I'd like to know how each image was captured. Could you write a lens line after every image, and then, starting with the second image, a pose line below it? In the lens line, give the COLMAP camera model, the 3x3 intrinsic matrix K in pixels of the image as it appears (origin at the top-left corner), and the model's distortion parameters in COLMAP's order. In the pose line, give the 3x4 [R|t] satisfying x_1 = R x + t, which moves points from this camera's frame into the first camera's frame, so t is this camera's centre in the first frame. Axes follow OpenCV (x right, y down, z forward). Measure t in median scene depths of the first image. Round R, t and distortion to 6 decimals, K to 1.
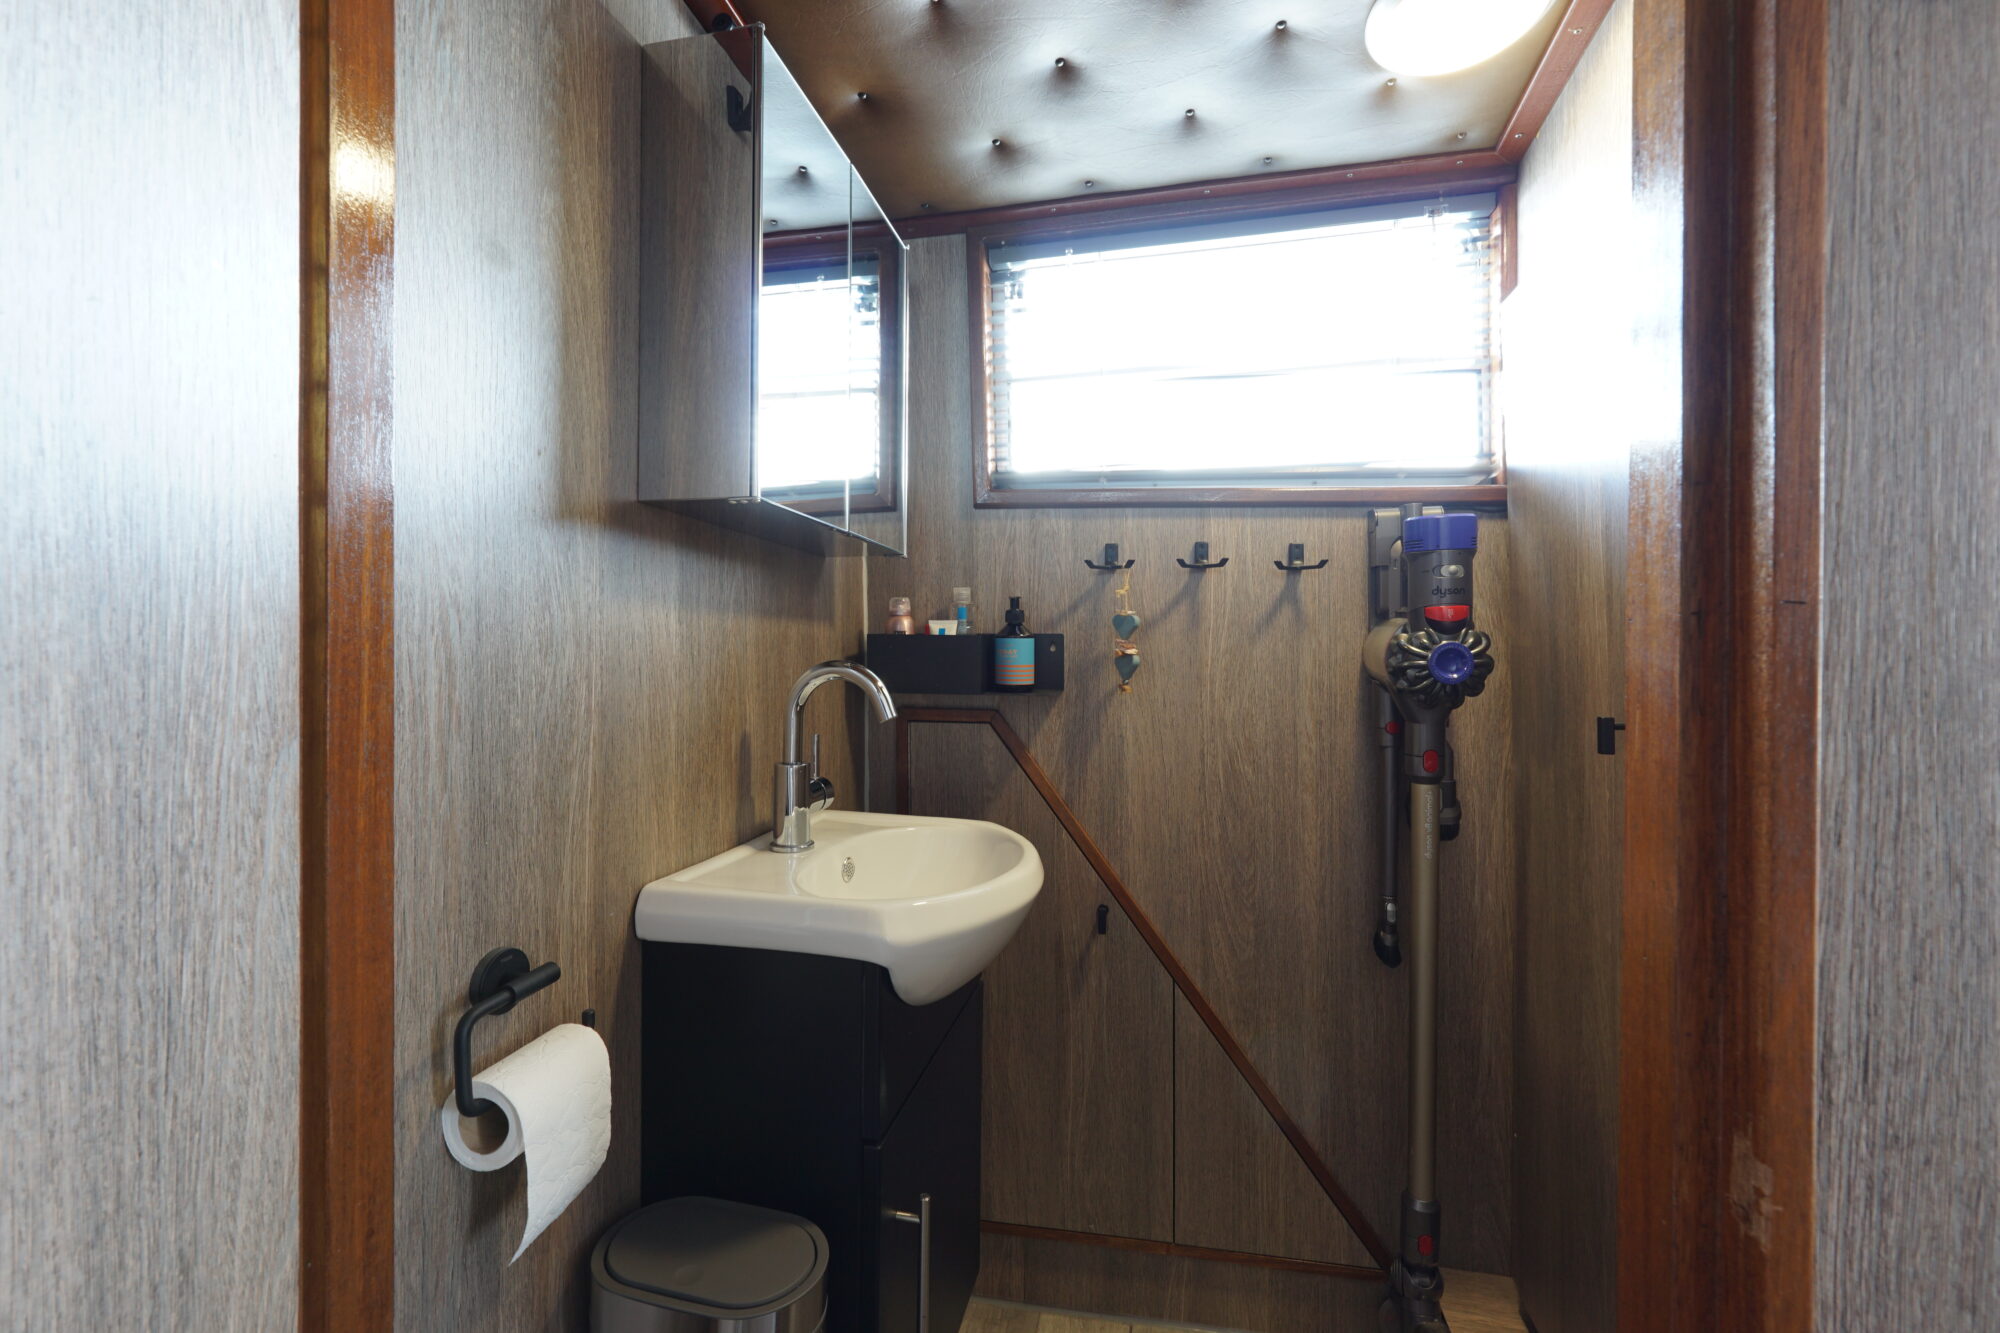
lens RADIAL K [[840.9, 0, 991.7], [0, 840.9, 674.2], [0, 0, 1]] dist [-0.018084, 0.007073]
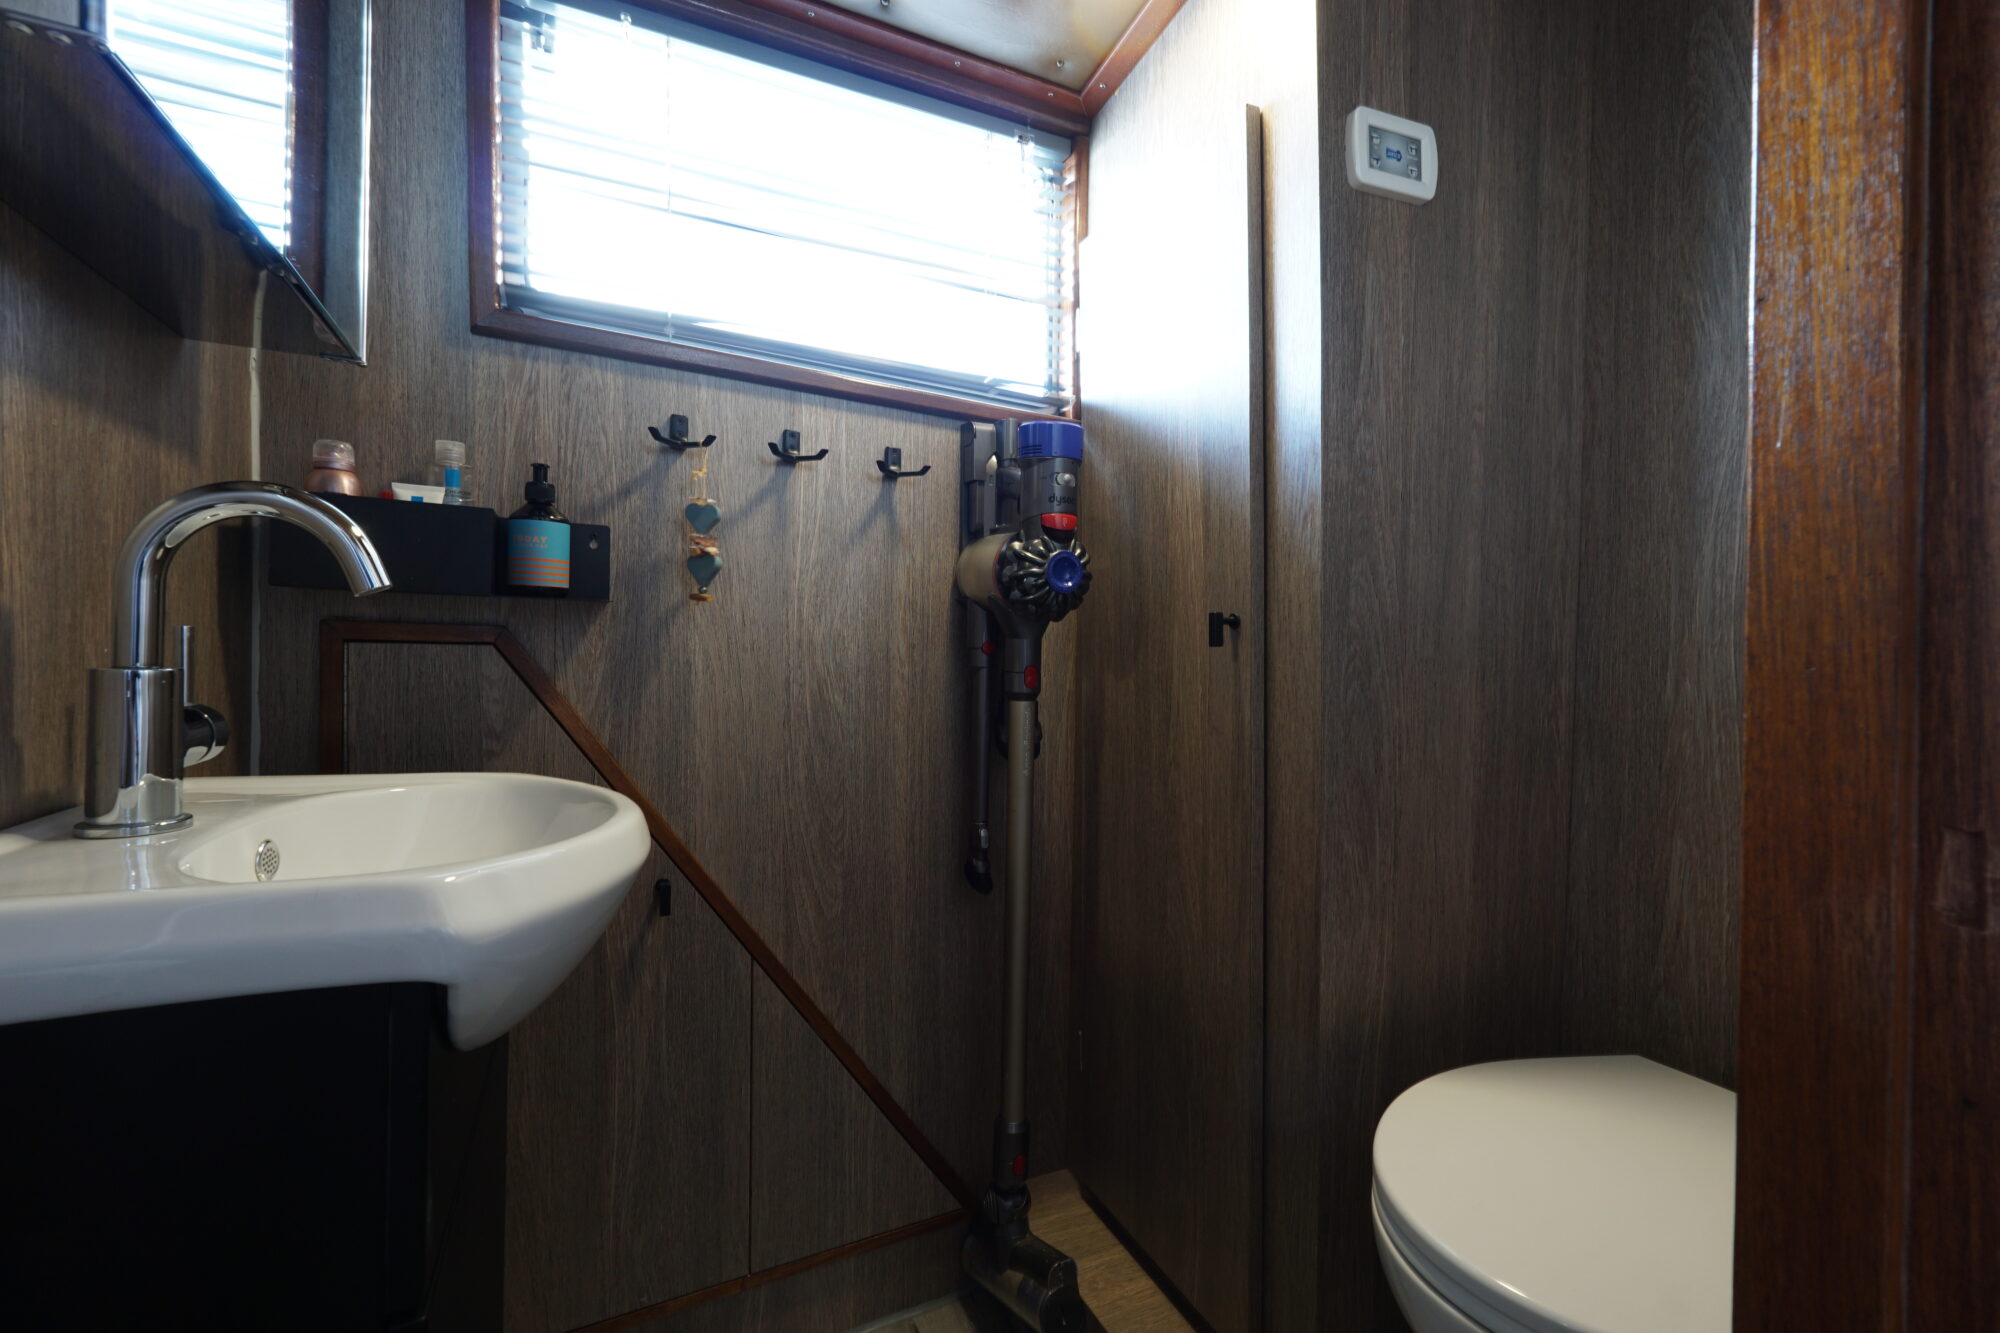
lens RADIAL K [[840.9, 0, 999.6], [0, 840.9, 671.4], [0, 0, 1]] dist [-0.018084, 0.007073]
pose [[0.788388, 0.001225, 0.615177, -0.104750], [-0.002066, 0.999998, 0.000657, 0.084425], [-0.615175, -0.001789, 0.788389, 0.203892]]
